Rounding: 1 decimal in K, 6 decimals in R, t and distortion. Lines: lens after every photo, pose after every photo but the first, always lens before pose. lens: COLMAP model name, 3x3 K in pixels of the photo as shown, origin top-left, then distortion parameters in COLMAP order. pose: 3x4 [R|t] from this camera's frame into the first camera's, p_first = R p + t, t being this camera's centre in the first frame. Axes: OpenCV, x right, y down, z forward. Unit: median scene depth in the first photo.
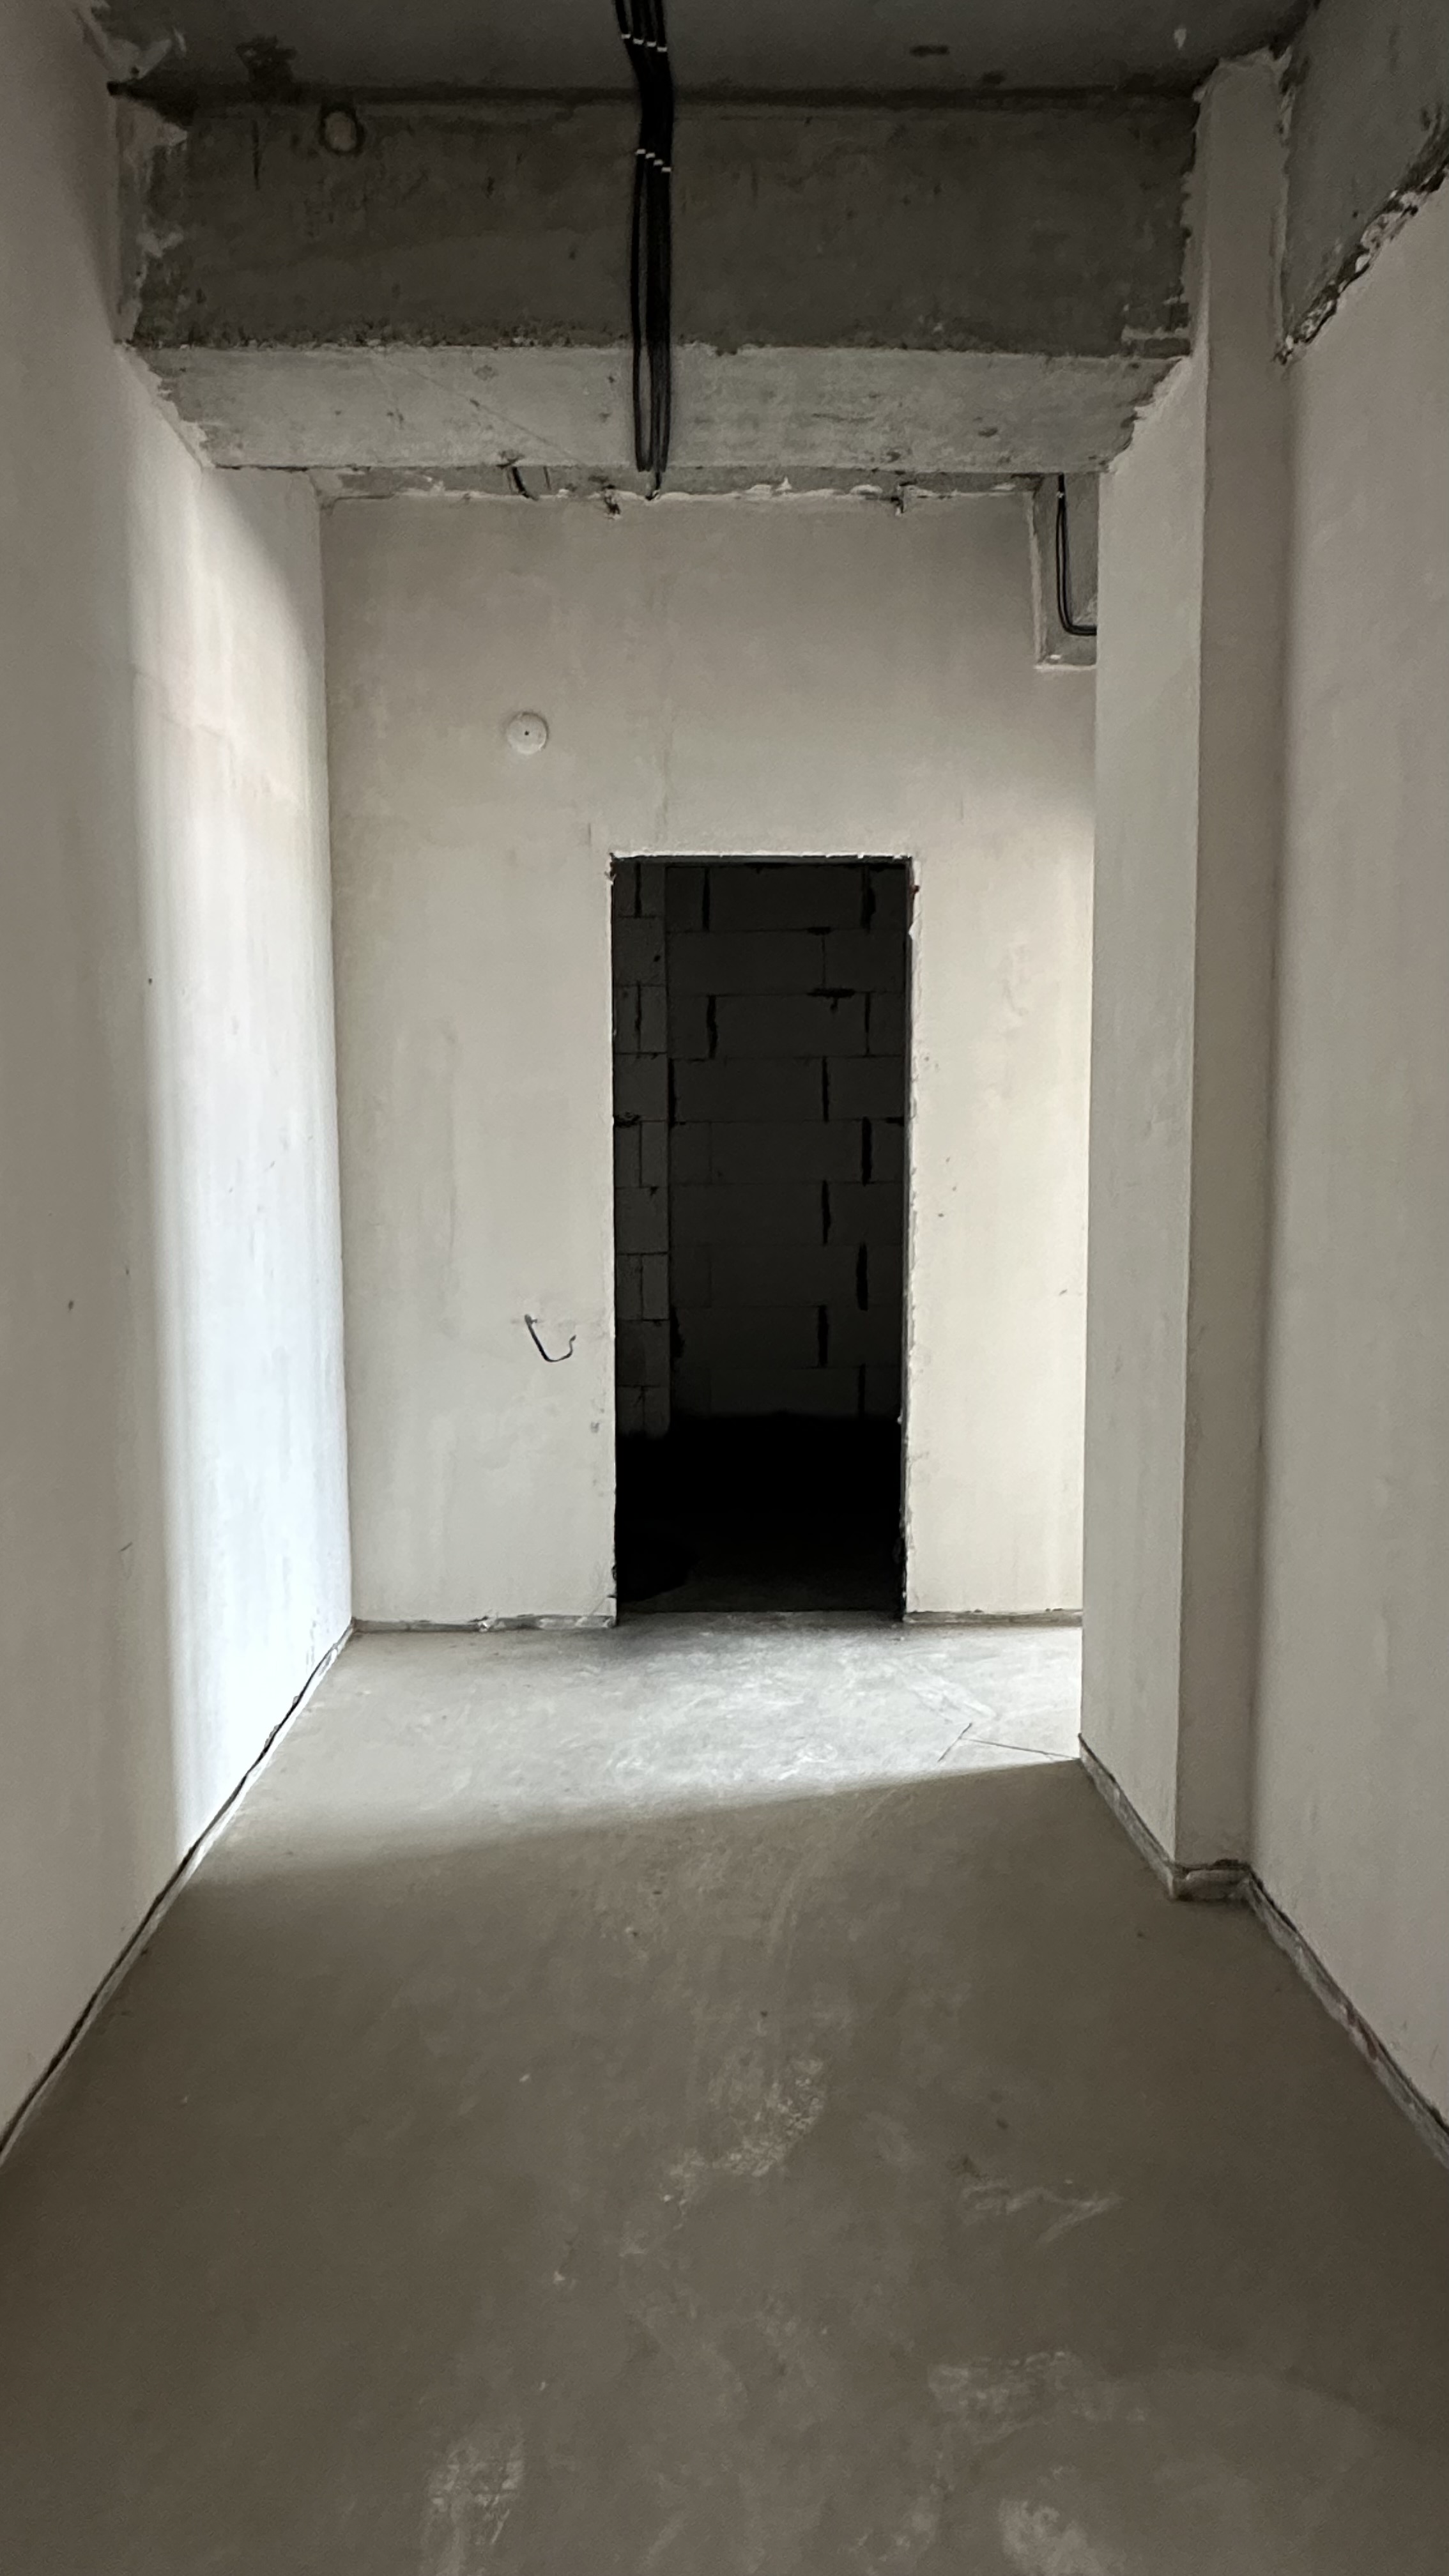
lens RADIAL K [[1548.4, 0, 724.9], [0, 1548.4, 1294.4], [0, 0, 1]] dist [0.020992, 0.001250]
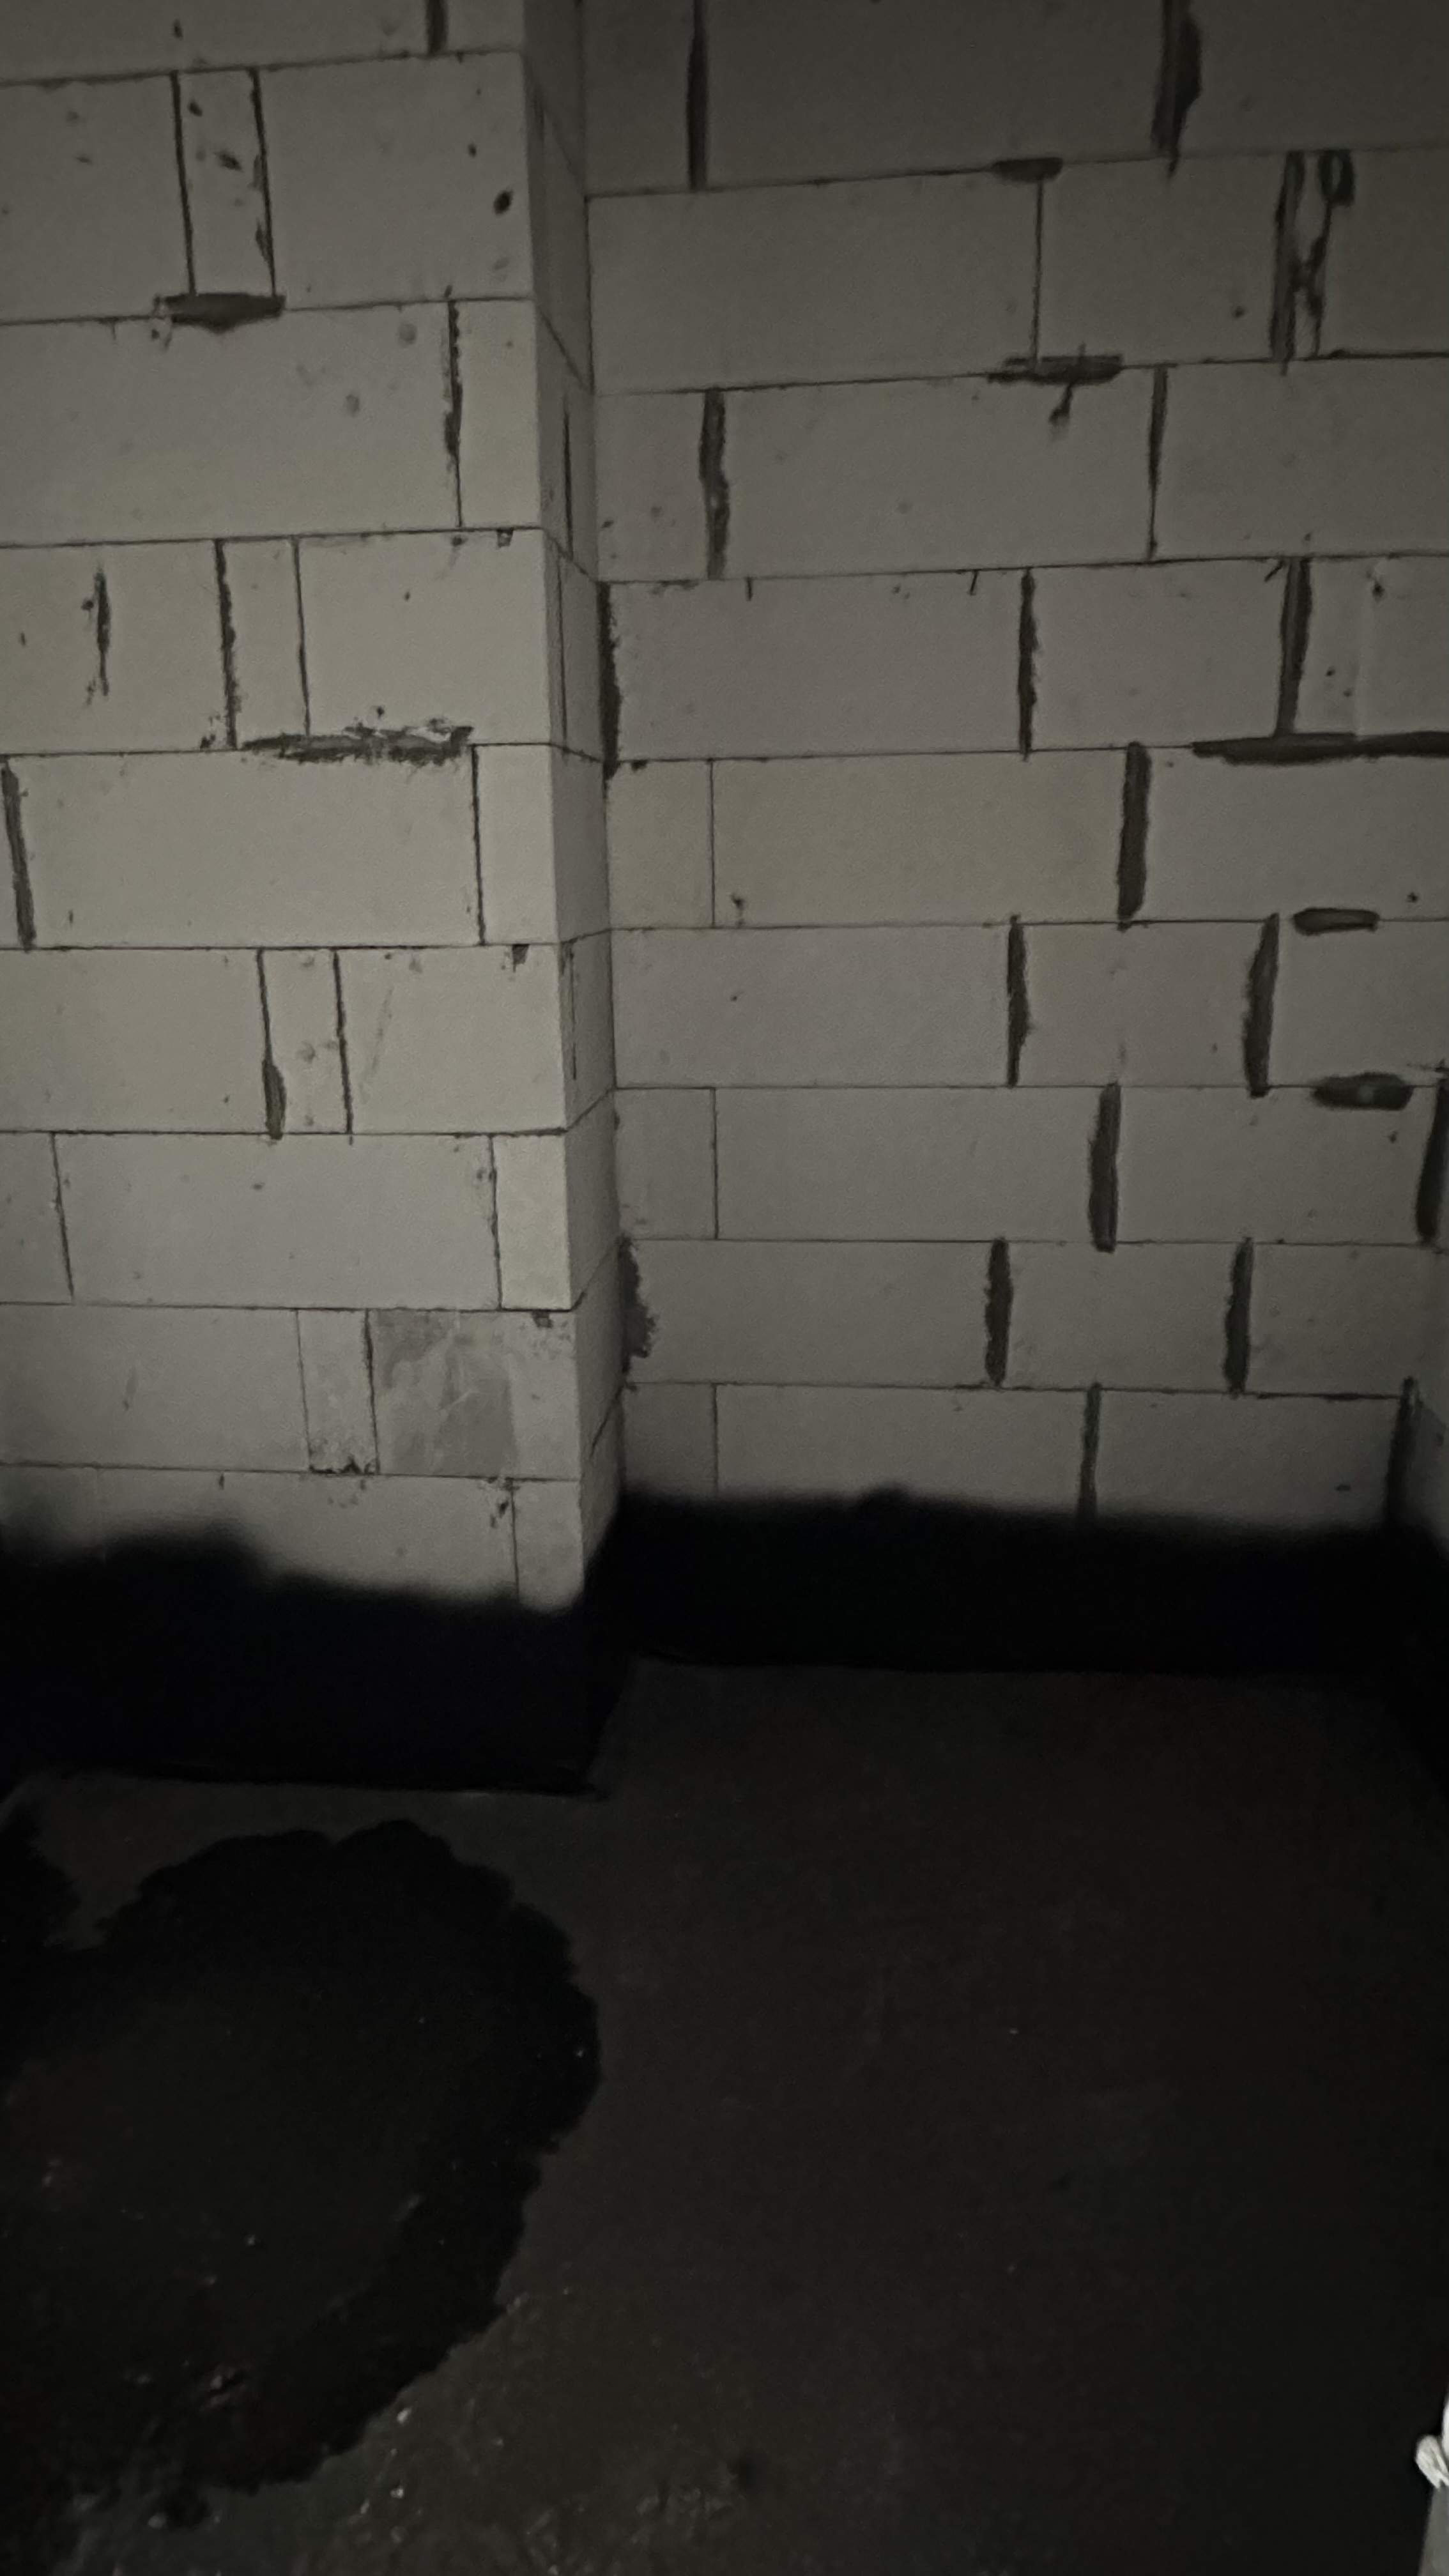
lens RADIAL K [[1548.4, 0, 714.9], [0, 1548.4, 1268.0], [0, 0, 1]] dist [0.020992, 0.001250]
pose [[0.992966, 0.021623, -0.116409, 0.040278], [-0.002642, 0.986985, 0.160793, -0.053449], [0.118371, -0.159354, 0.980099, 0.650946]]
